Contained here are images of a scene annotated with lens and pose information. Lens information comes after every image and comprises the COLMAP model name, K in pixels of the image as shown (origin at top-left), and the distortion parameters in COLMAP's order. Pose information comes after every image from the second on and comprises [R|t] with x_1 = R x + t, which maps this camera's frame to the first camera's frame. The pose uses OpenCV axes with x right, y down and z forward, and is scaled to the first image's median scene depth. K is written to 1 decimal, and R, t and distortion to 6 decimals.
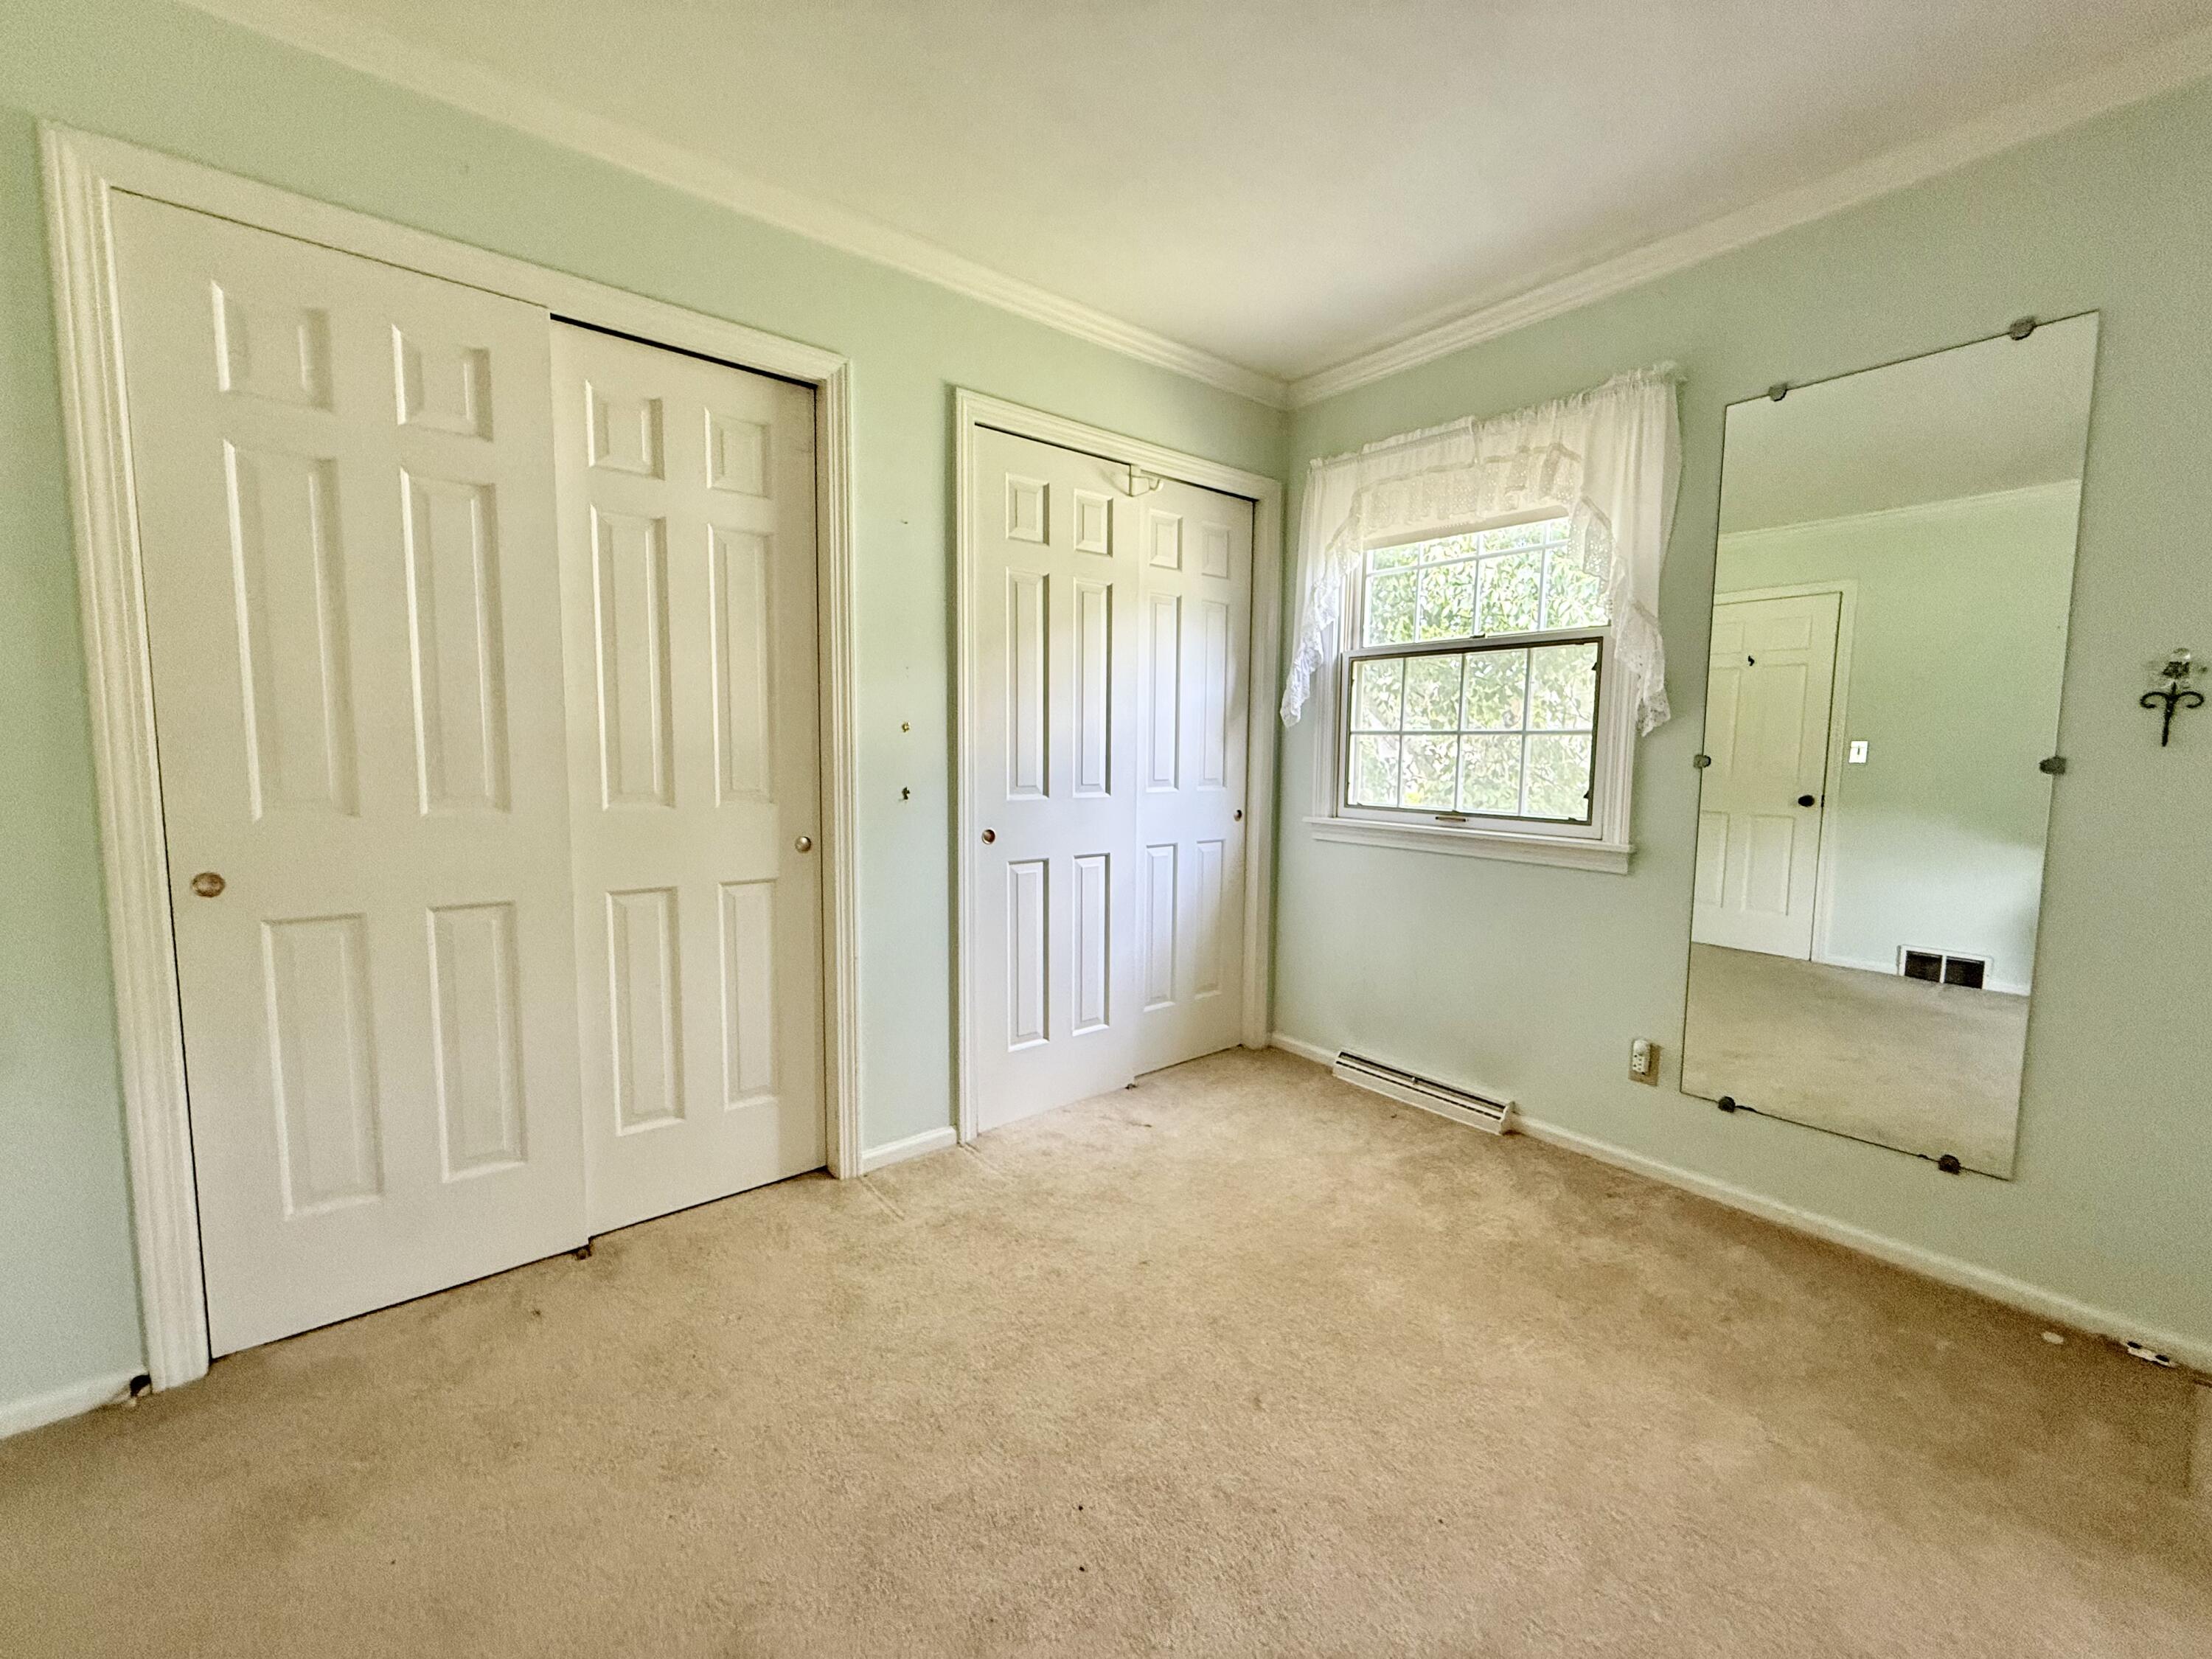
lens RADIAL K [[882.0, 0, 1099.6], [0, 882.0, 828.5], [0, 0, 1]] dist [0.003154, -0.000008]
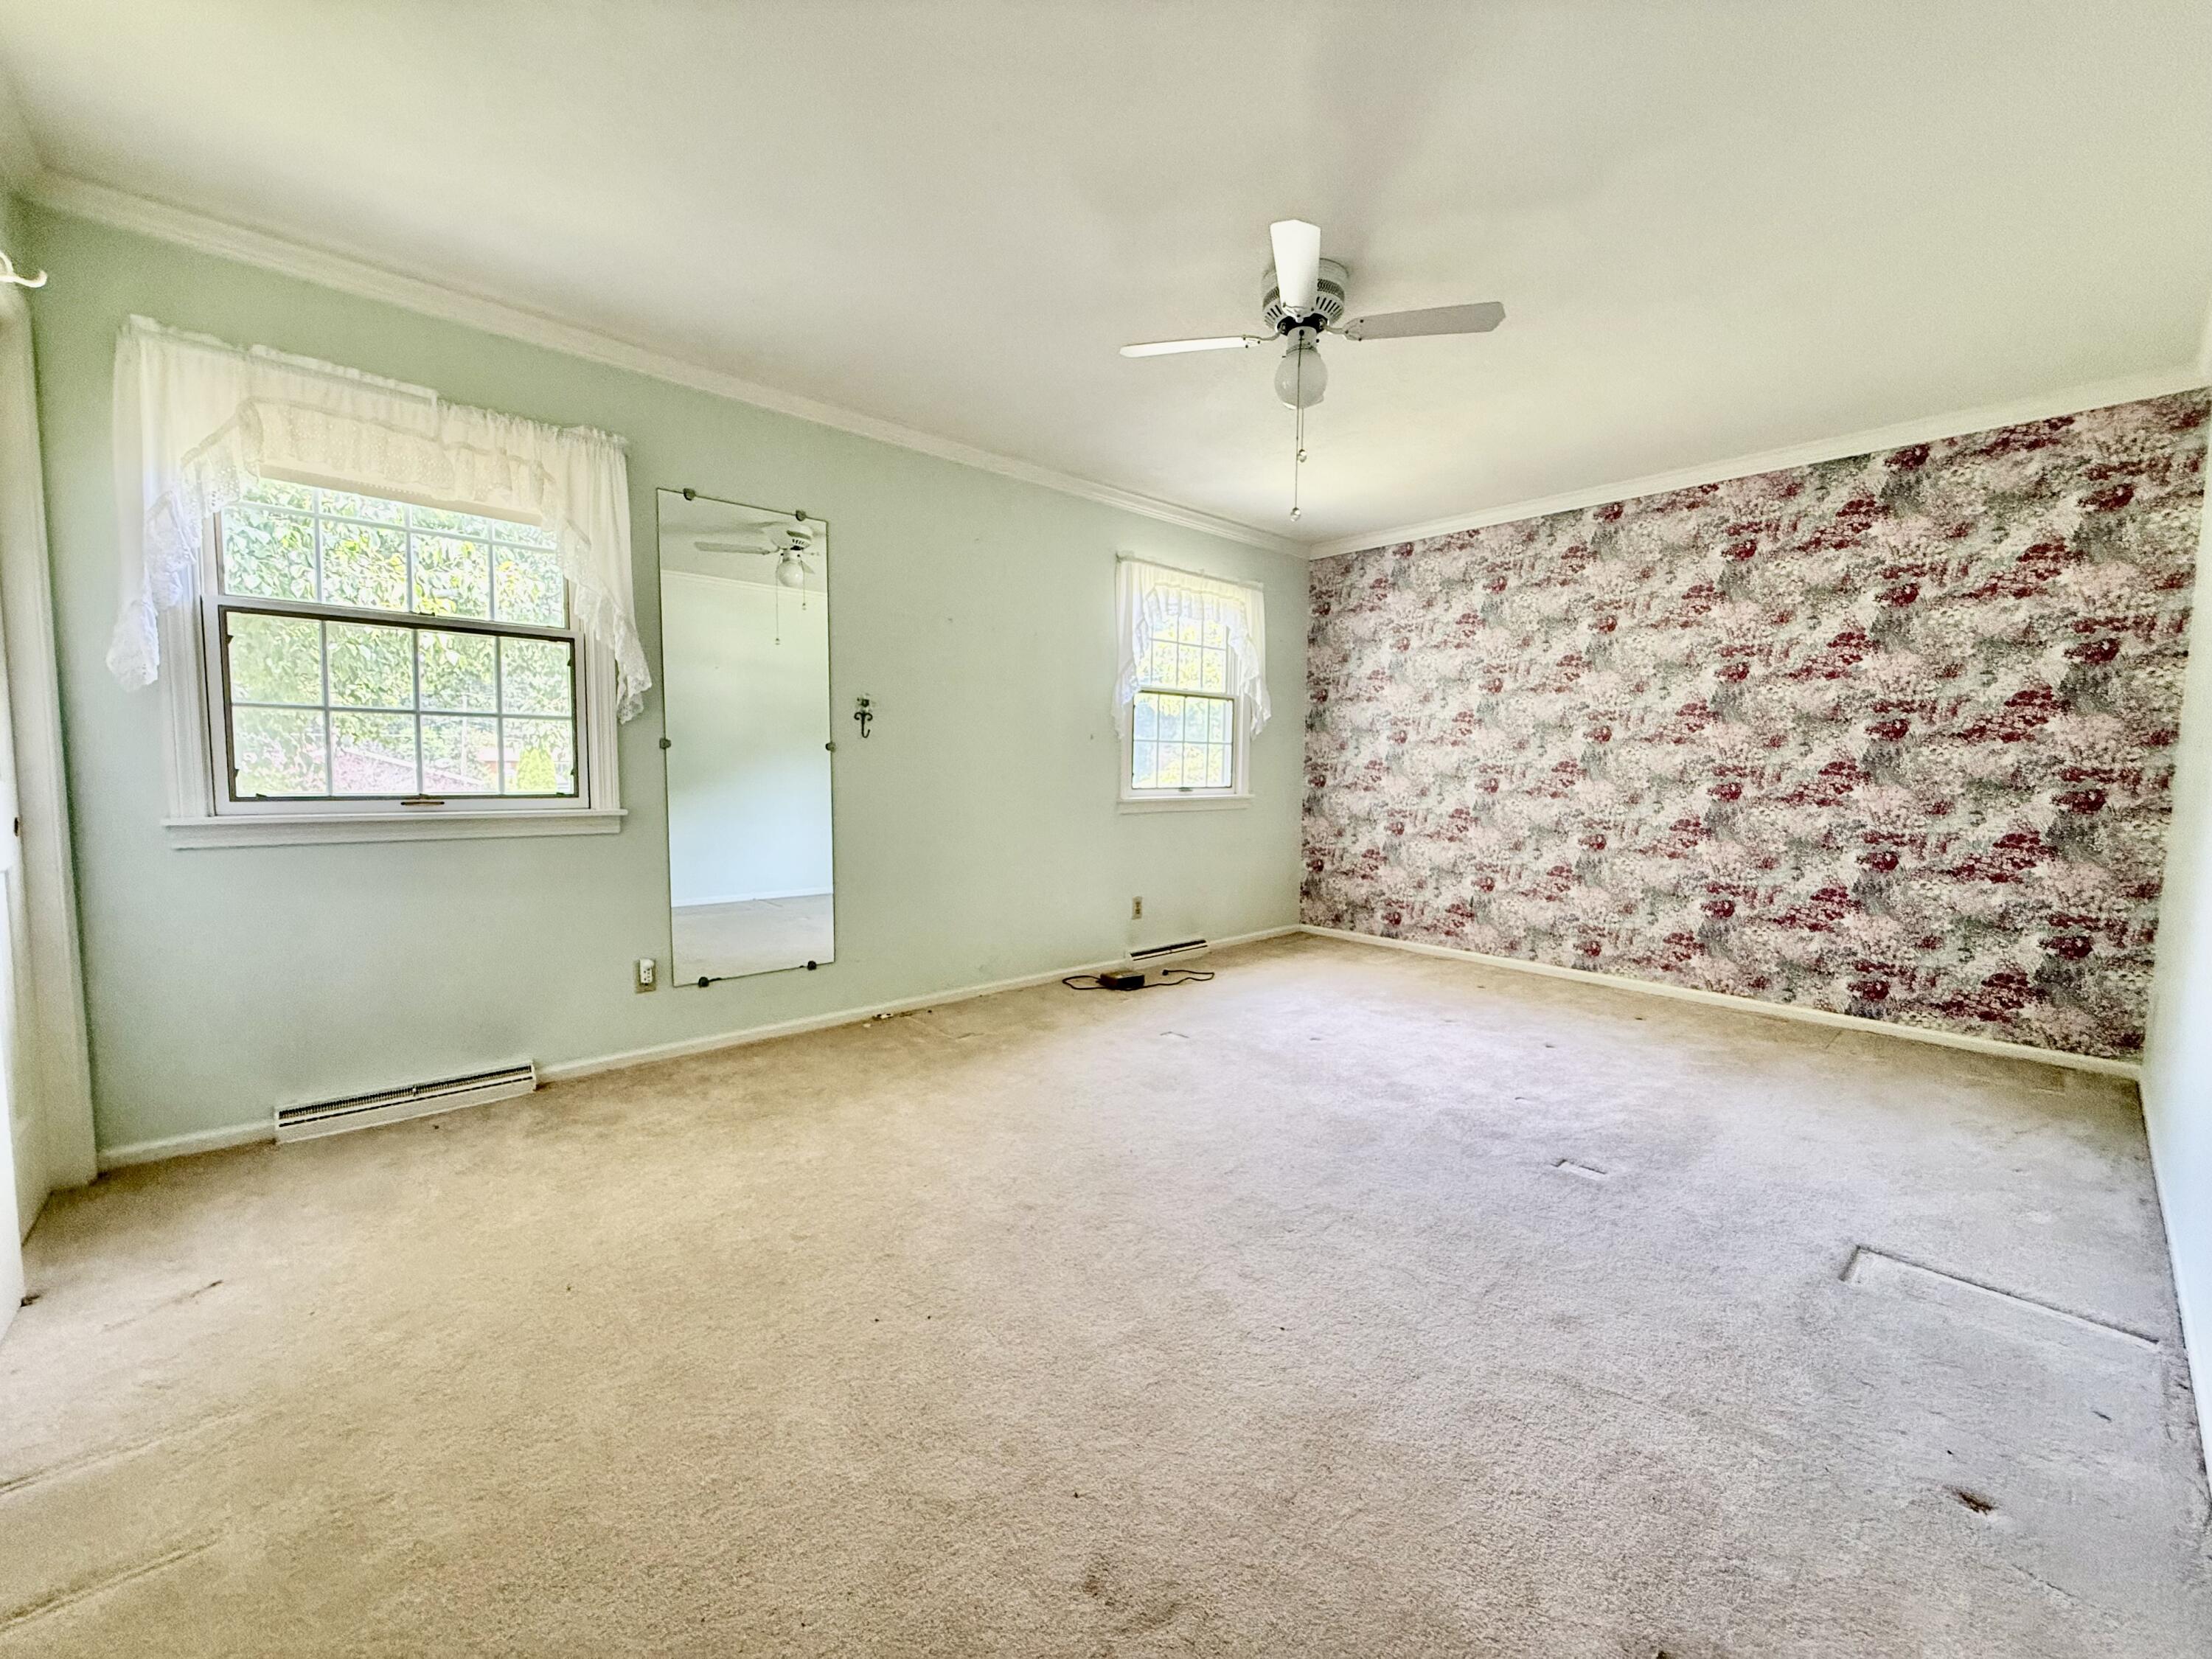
lens RADIAL K [[882.0, 0, 1102.6], [0, 882.0, 823.8], [0, 0, 1]] dist [0.003154, -0.000008]
pose [[-0.057539, -0.077879, 0.995301, -0.636155], [0.080129, 0.993376, 0.082361, -0.009074], [-0.995122, 0.084491, -0.050917, 0.348402]]
